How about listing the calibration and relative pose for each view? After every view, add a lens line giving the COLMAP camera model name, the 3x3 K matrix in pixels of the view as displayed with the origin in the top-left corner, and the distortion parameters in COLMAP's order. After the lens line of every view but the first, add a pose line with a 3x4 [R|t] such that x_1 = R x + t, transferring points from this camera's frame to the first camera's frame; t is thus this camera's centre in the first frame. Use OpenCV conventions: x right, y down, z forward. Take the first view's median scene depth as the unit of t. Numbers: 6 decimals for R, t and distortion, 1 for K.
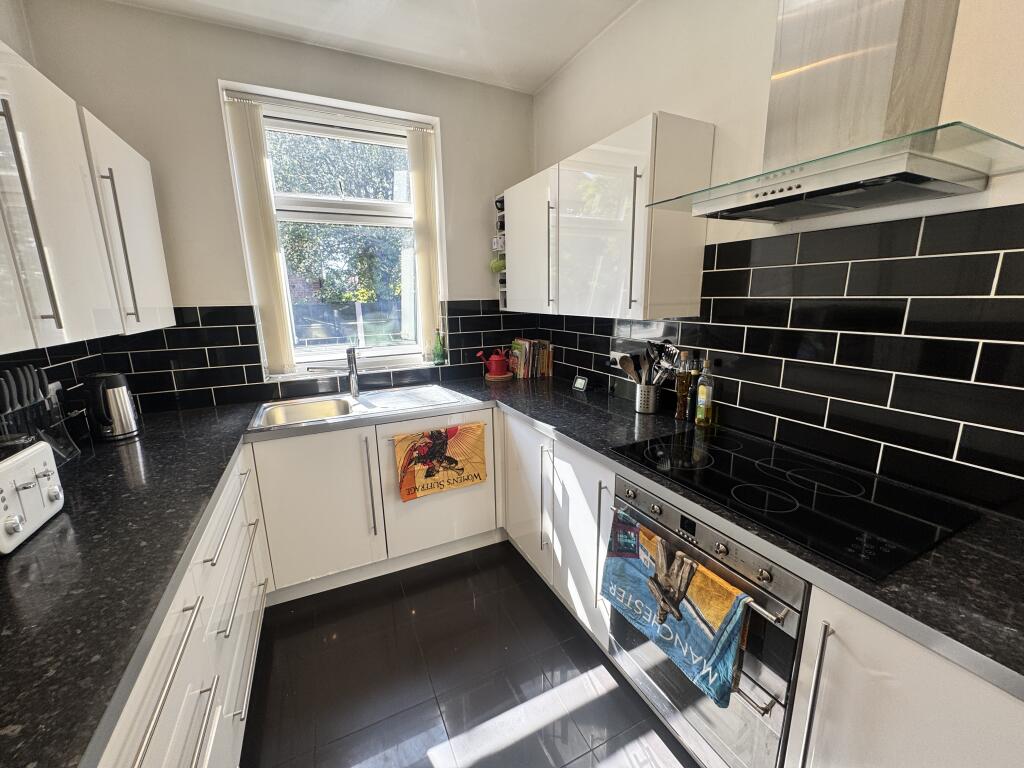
lens RADIAL K [[407.9, 0, 513.0], [0, 407.9, 383.9], [0, 0, 1]] dist [-0.002487, 0.000551]
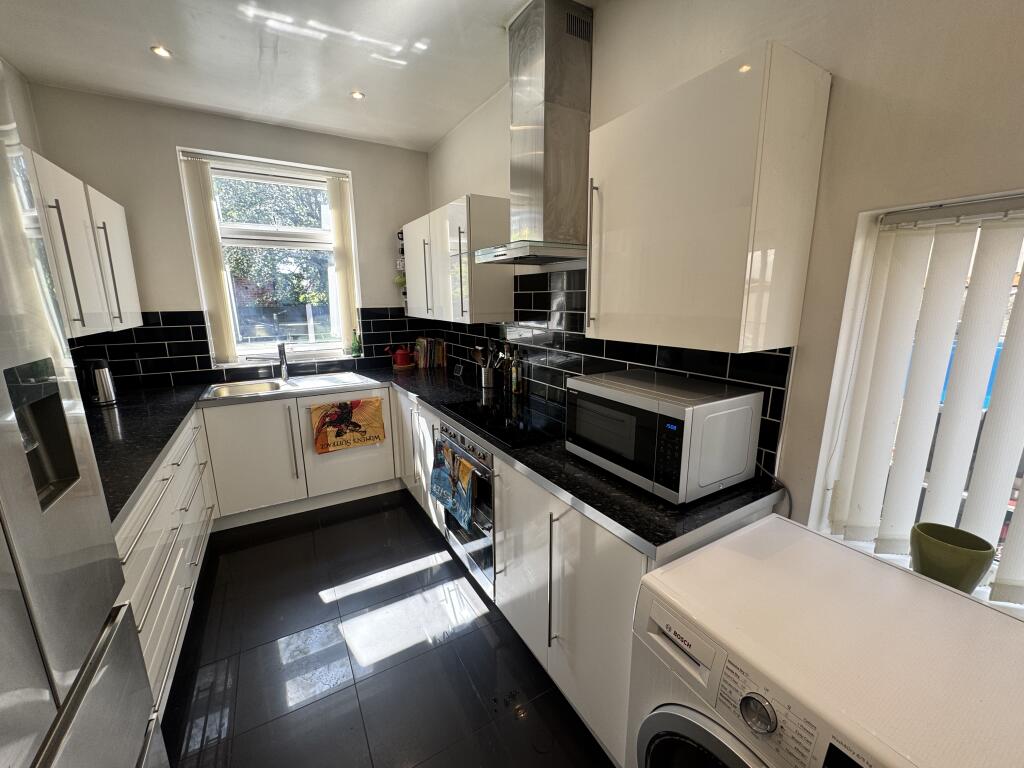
lens RADIAL K [[407.9, 0, 512.8], [0, 407.9, 383.8], [0, 0, 1]] dist [-0.002487, 0.000551]
pose [[0.996715, -0.004387, 0.080875, 0.272452], [0.004836, 0.999974, -0.005360, 0.060942], [-0.080850, 0.005733, 0.996710, -0.424097]]
